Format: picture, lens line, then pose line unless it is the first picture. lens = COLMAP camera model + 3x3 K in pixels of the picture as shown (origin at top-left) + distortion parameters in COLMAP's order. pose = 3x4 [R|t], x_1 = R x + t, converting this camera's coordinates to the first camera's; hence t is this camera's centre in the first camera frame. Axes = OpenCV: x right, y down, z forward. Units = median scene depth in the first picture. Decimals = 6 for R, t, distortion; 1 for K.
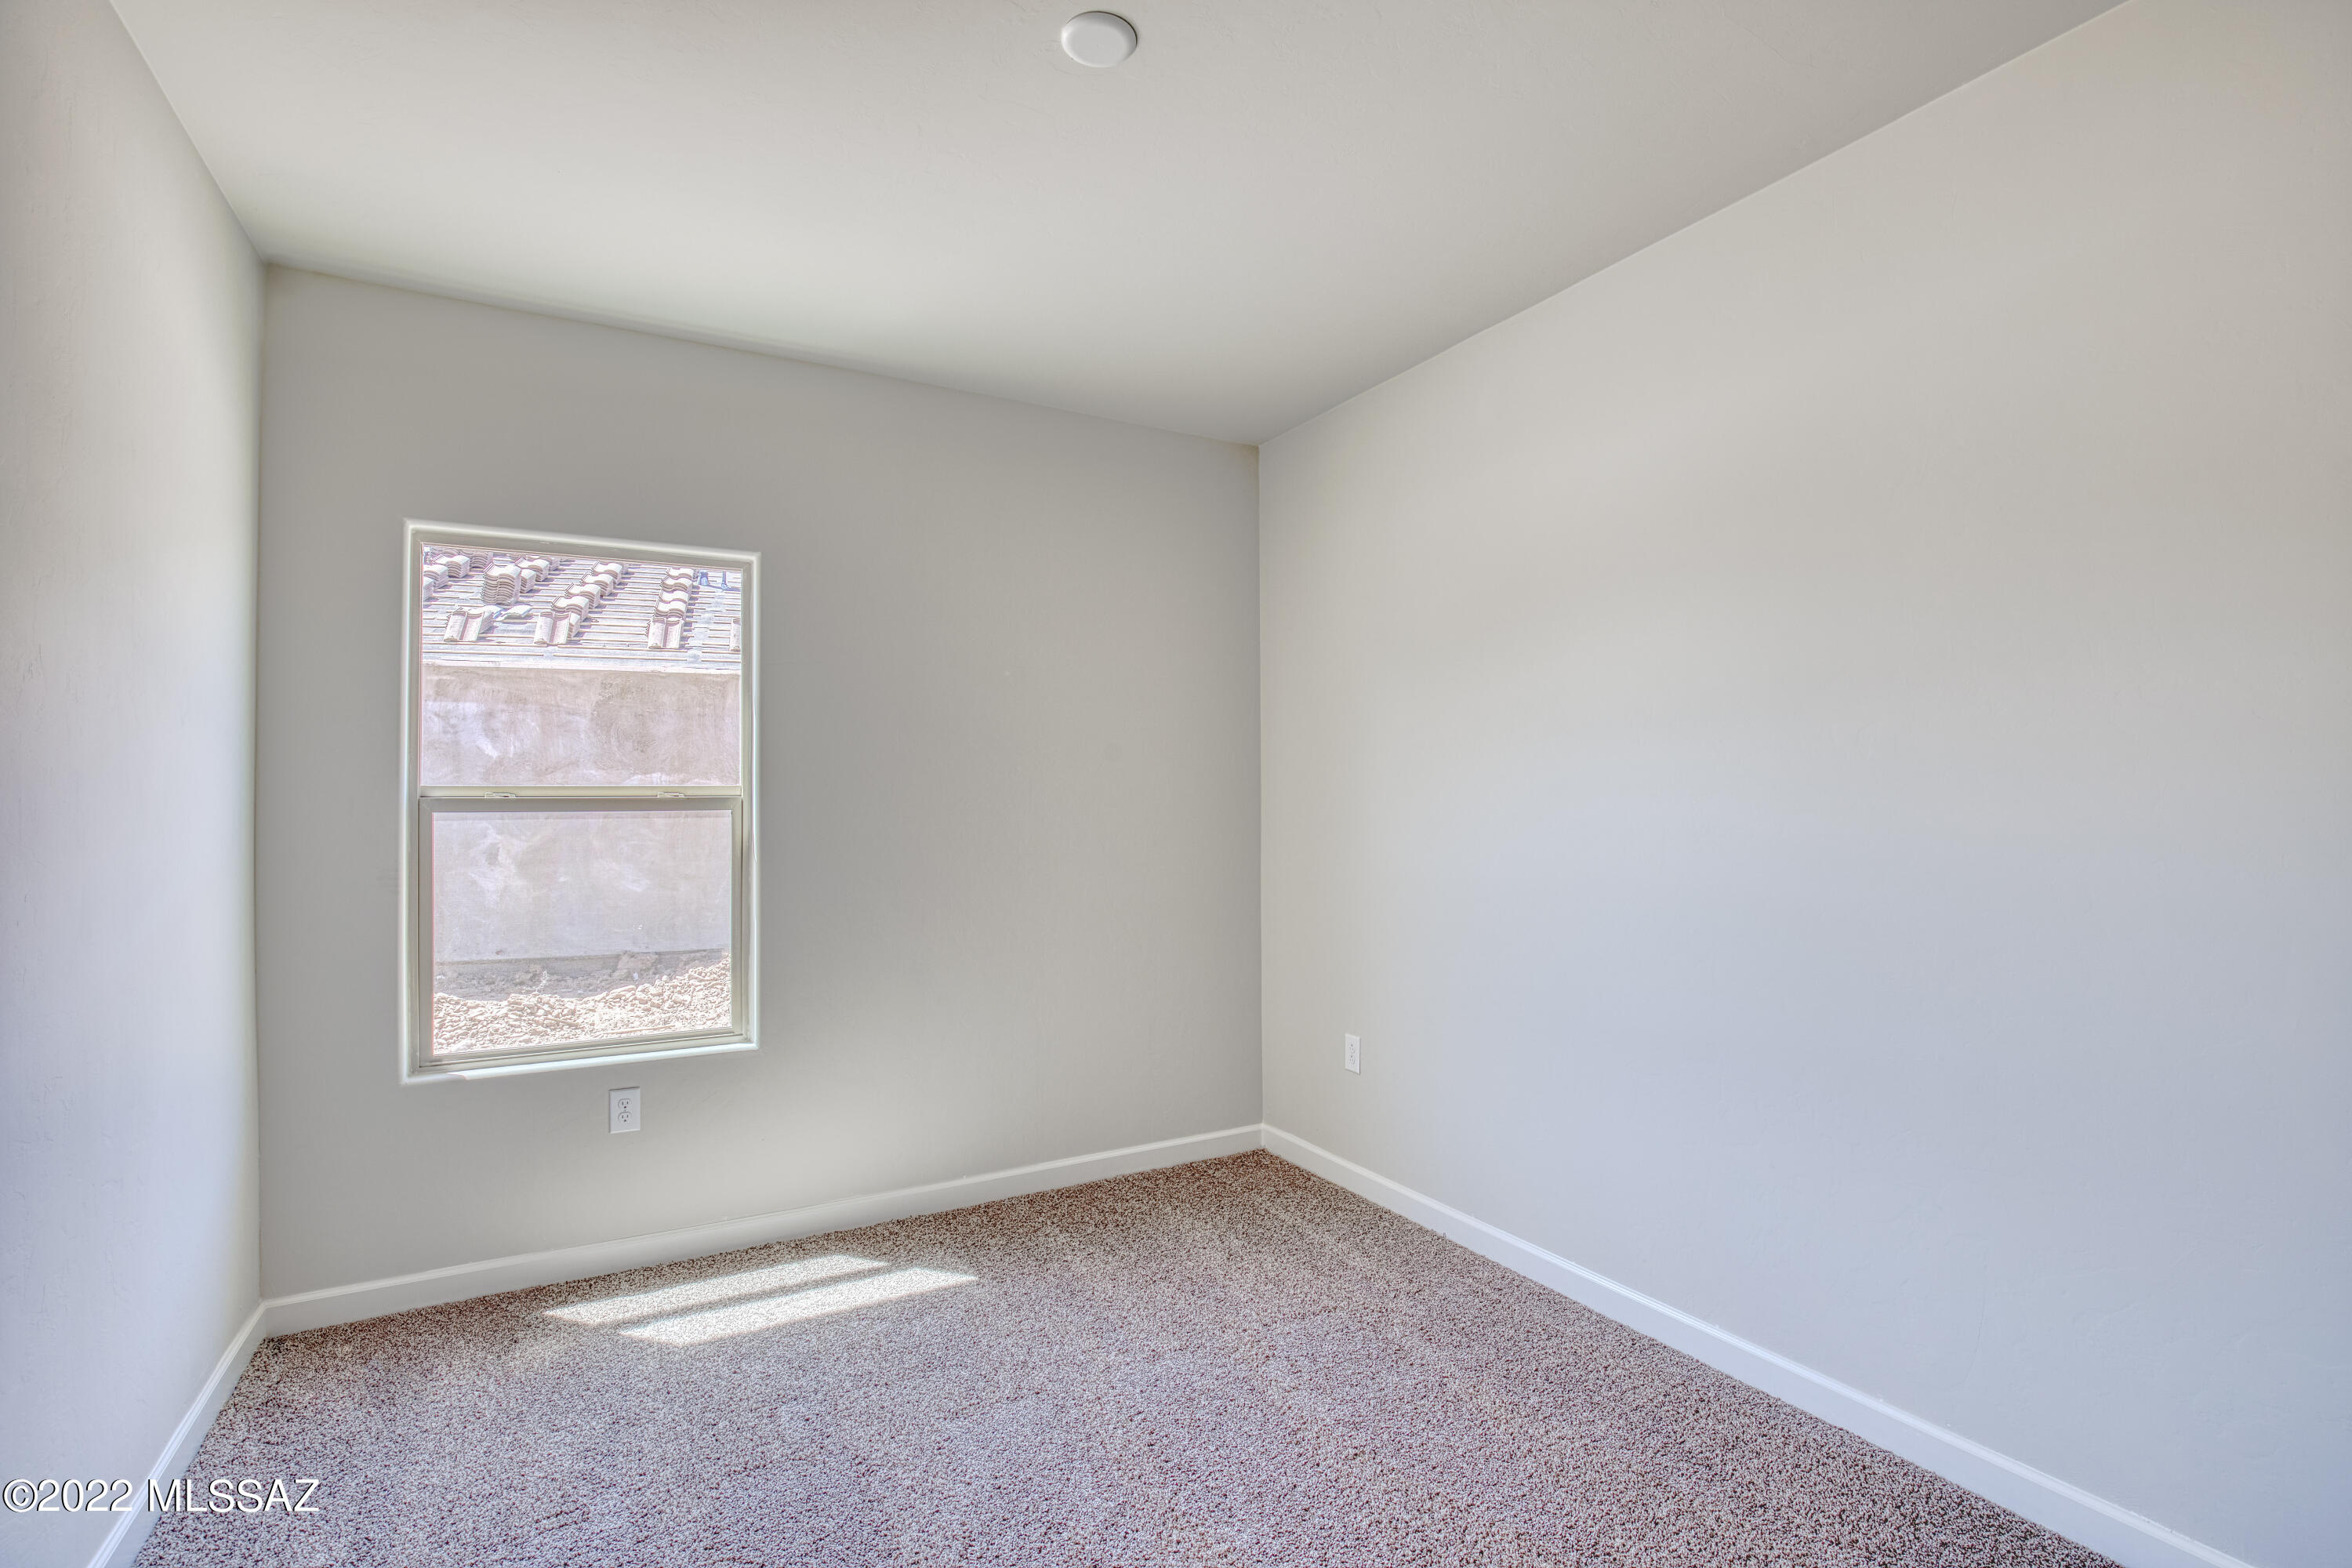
lens RADIAL K [[1087.6, 0, 1185.0], [0, 1087.6, 802.8], [0, 0, 1]] dist [-0.030532, 0.004661]
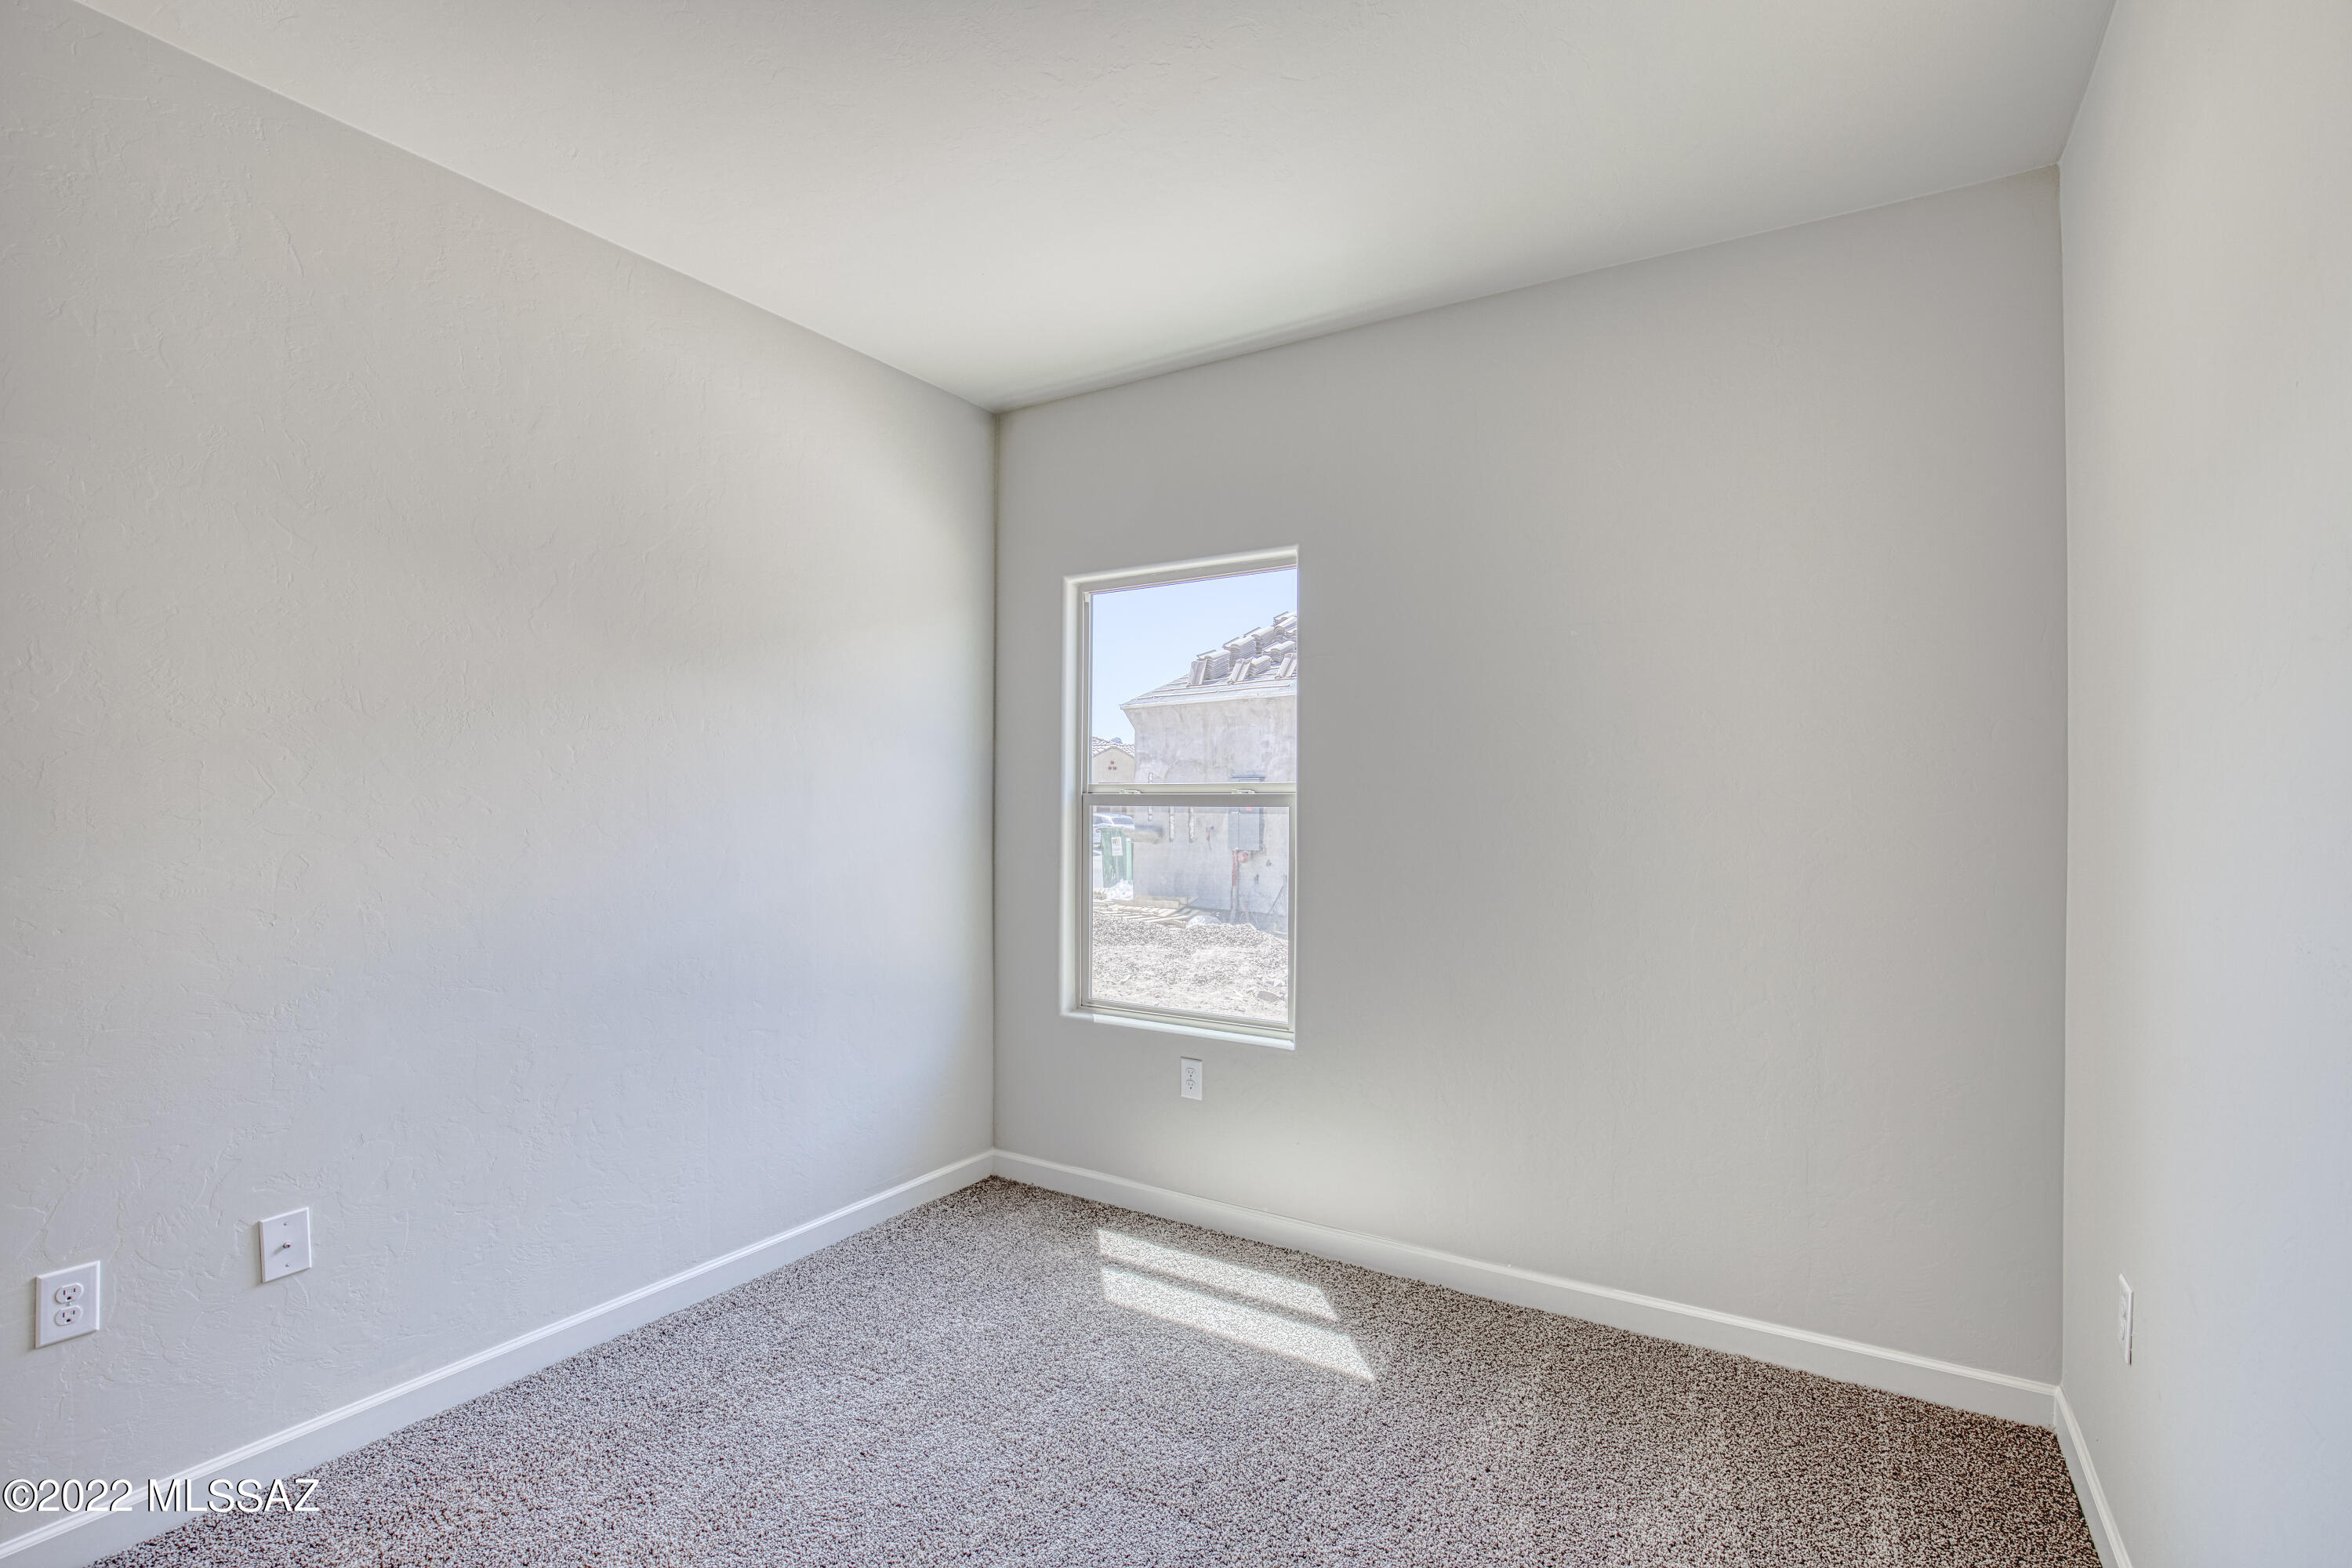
lens RADIAL K [[1087.6, 0, 1184.9], [0, 1087.6, 789.6], [0, 0, 1]] dist [-0.030532, 0.004661]
pose [[0.462209, -0.000391, -0.886771, 0.465722], [0.000369, 1.000000, -0.000249, -0.008085], [0.886771, -0.000212, 0.462209, 0.492549]]
